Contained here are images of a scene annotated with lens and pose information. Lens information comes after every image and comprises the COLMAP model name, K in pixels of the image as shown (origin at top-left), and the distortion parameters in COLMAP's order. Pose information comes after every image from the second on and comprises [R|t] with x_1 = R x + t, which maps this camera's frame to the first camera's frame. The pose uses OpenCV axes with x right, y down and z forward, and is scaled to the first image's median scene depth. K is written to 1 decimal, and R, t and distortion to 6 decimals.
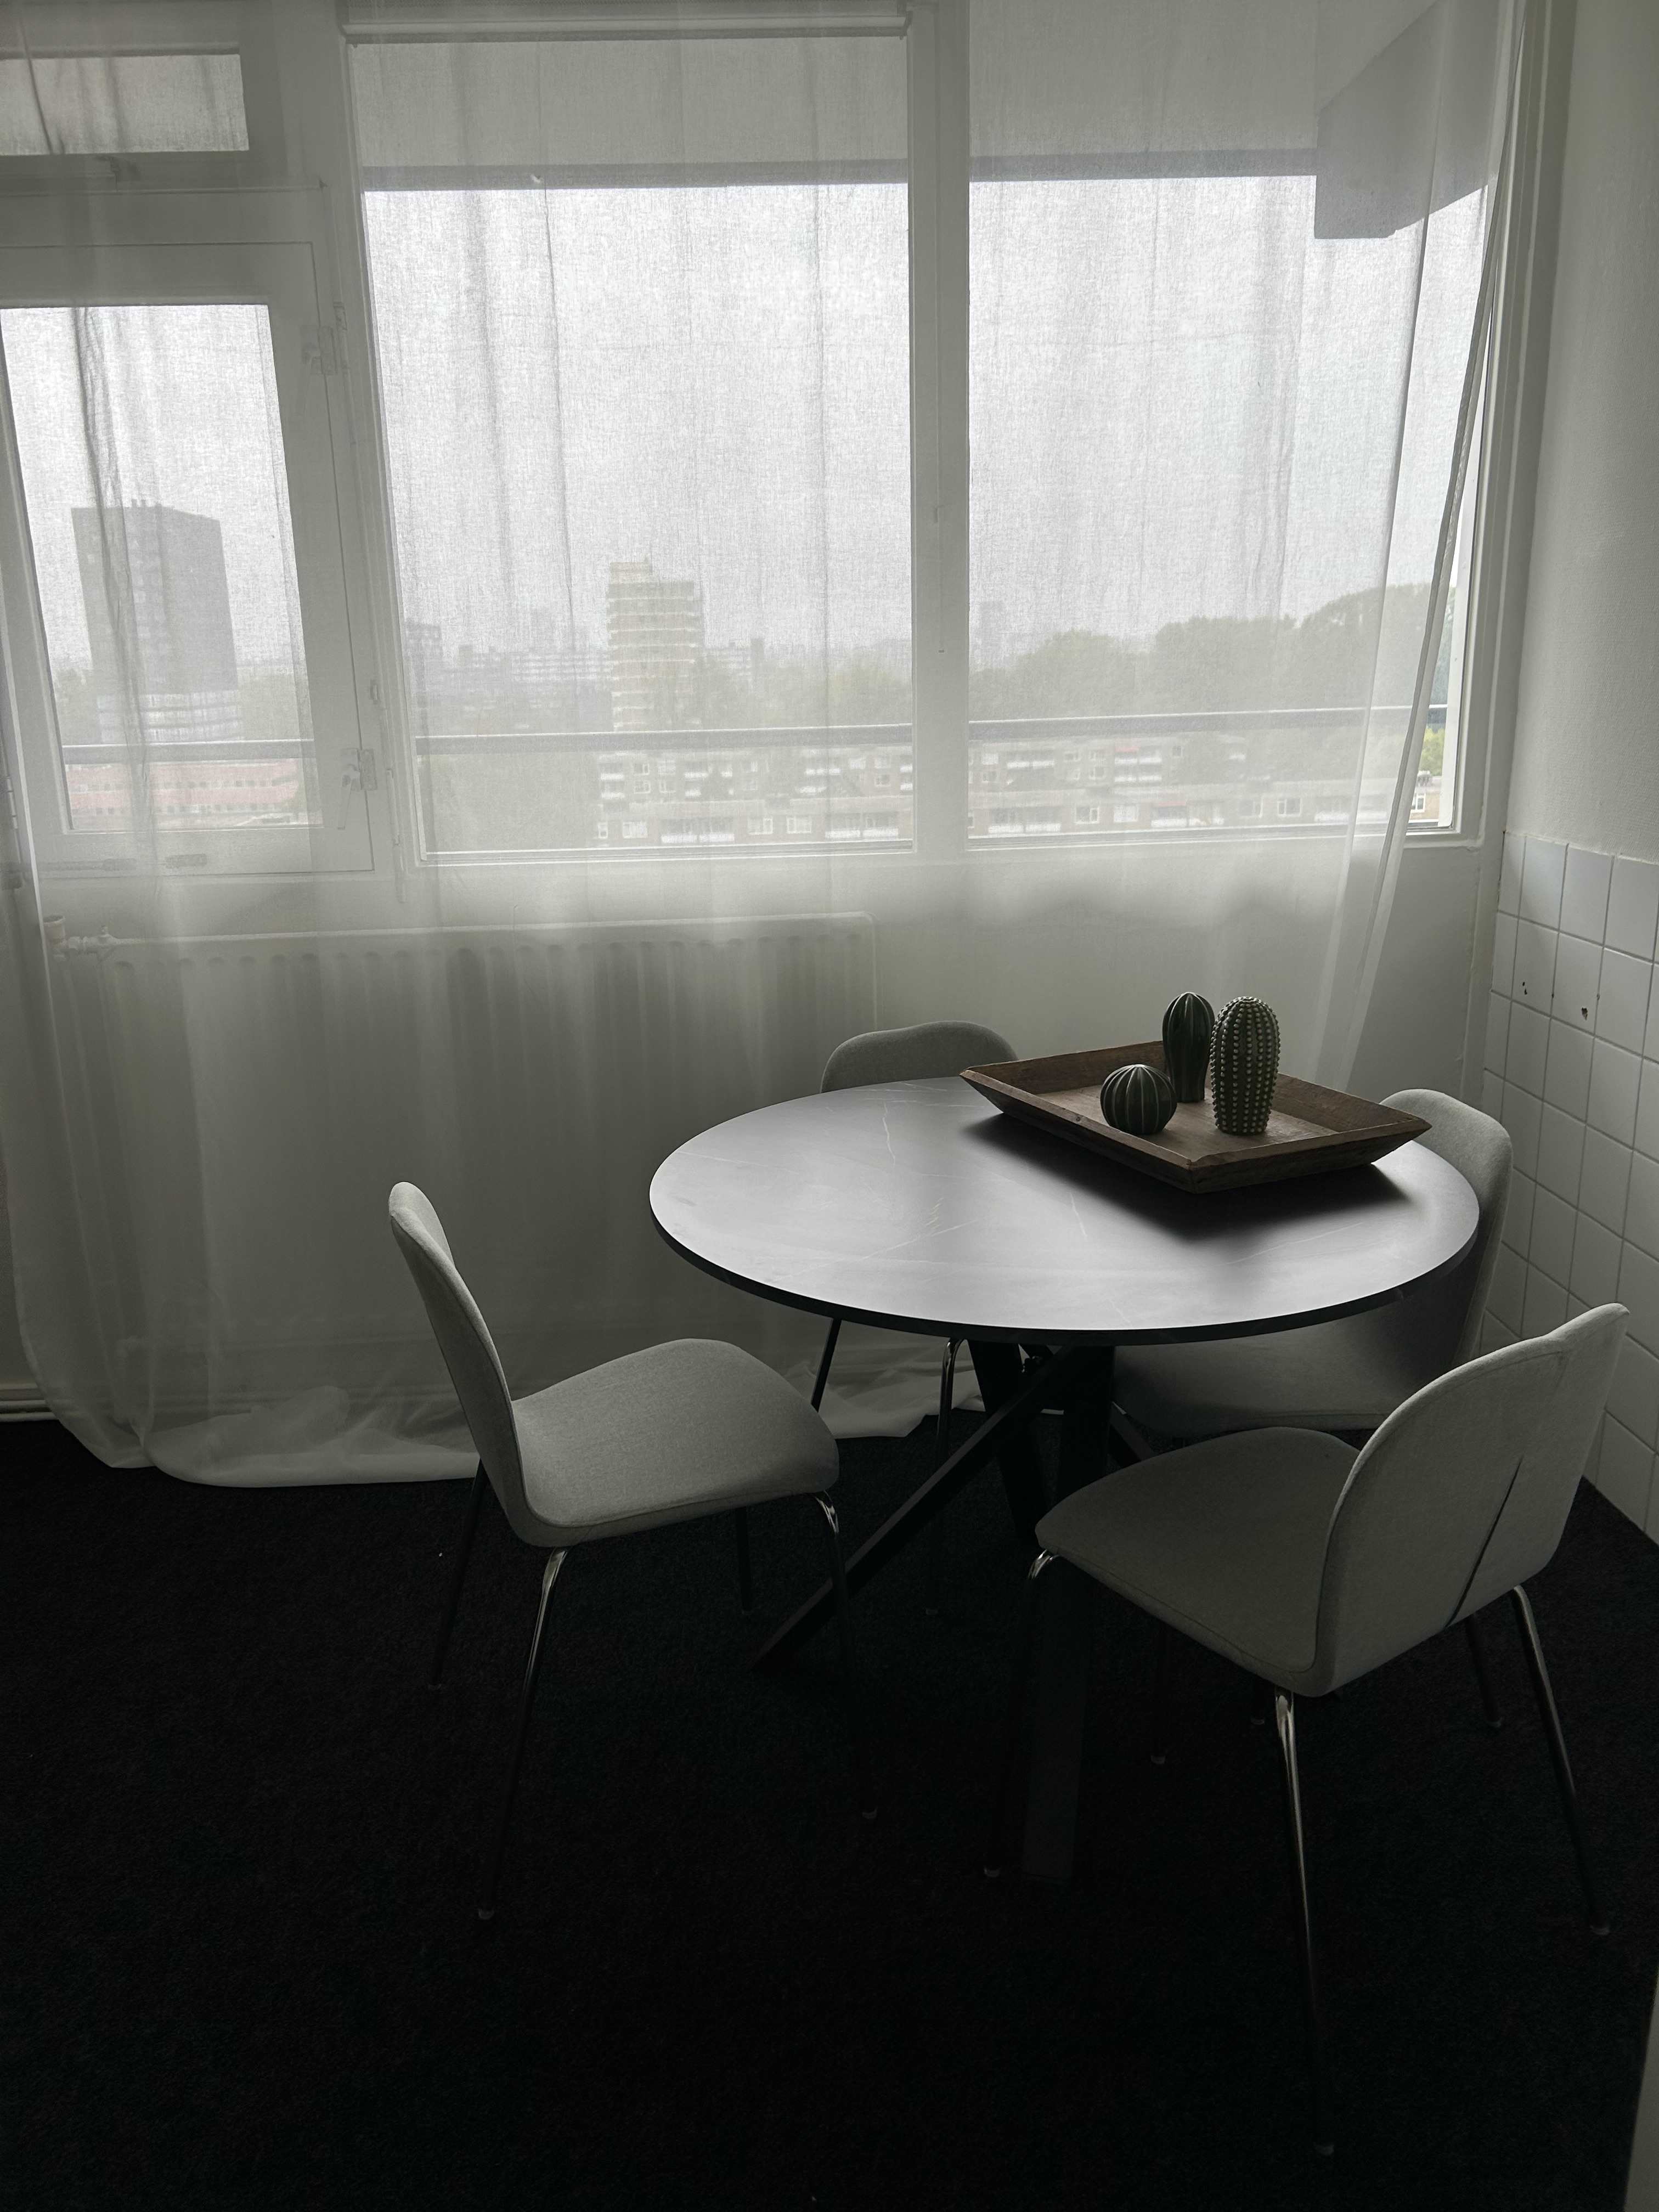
lens RADIAL K [[1618.3, 0, 829.5], [0, 1618.3, 1106.0], [0, 0, 1]] dist [0.008127, -0.055831]
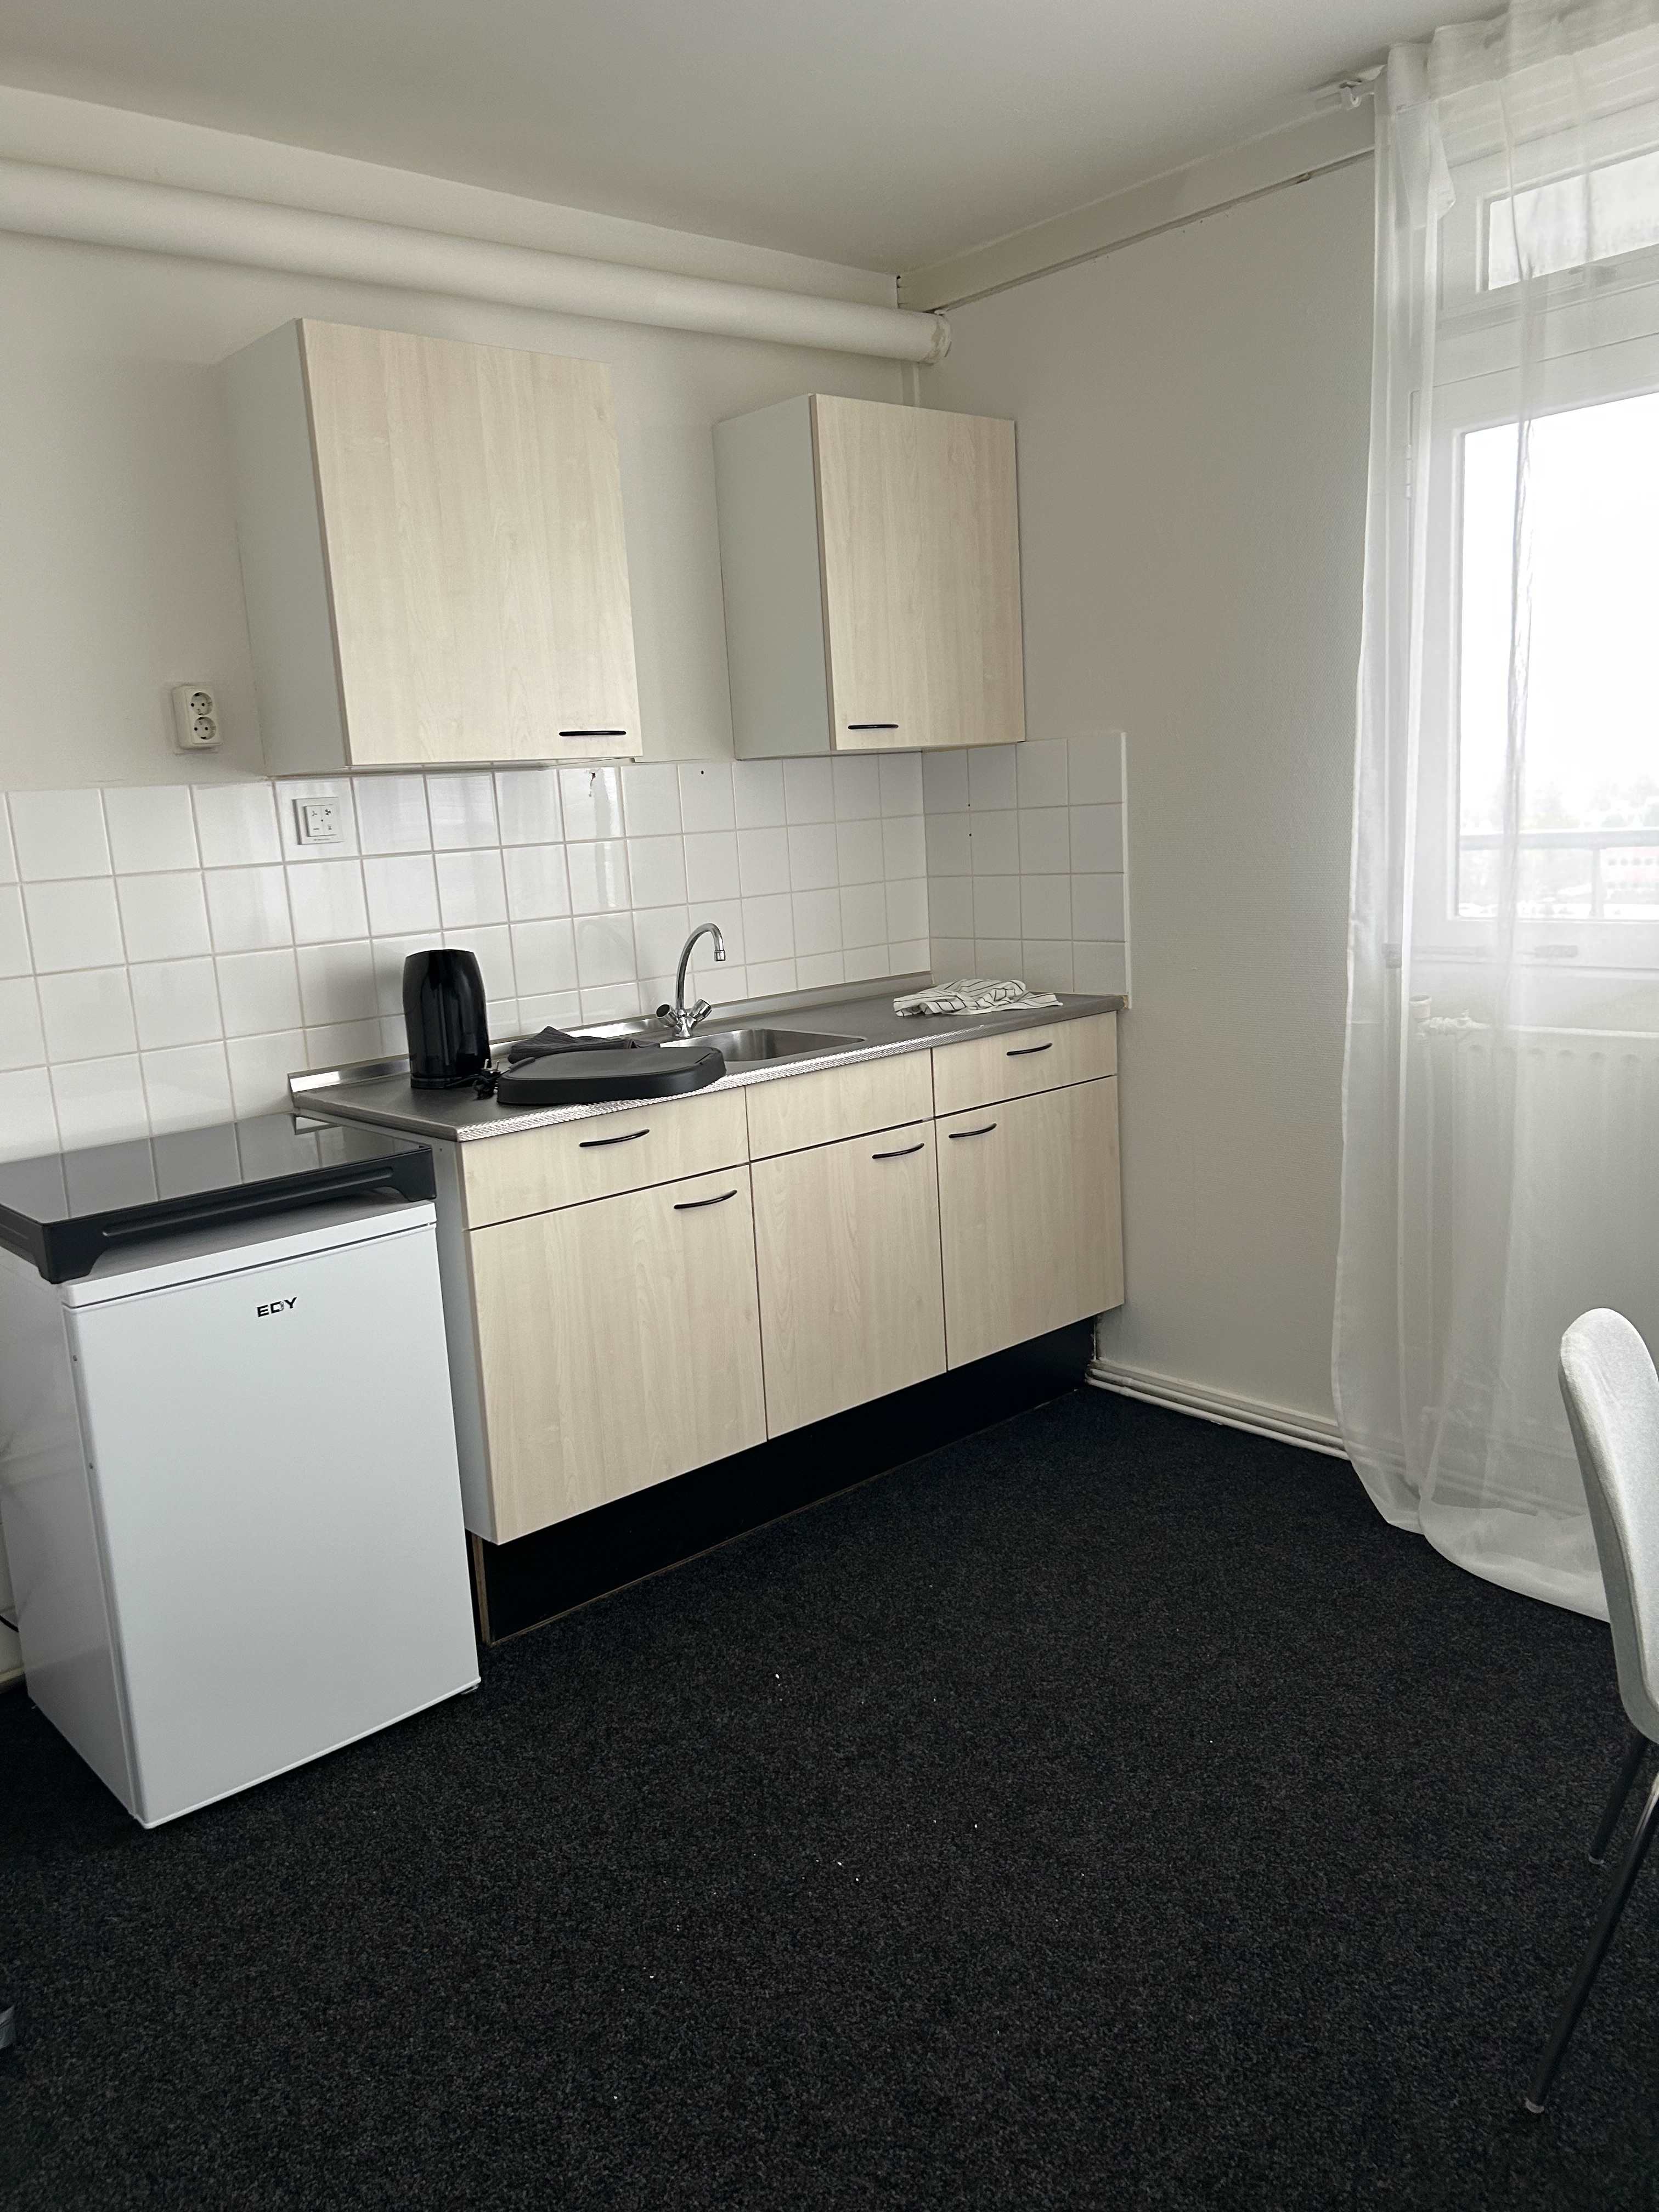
lens RADIAL K [[1618.3, 0, 829.5], [0, 1618.3, 1106.0], [0, 0, 1]] dist [0.008127, -0.055831]
pose [[0.589407, 0.126221, -0.797914, 0.148691], [-0.167450, 0.985355, 0.032179, -0.015100], [0.790291, 0.114644, 0.601911, 0.056784]]
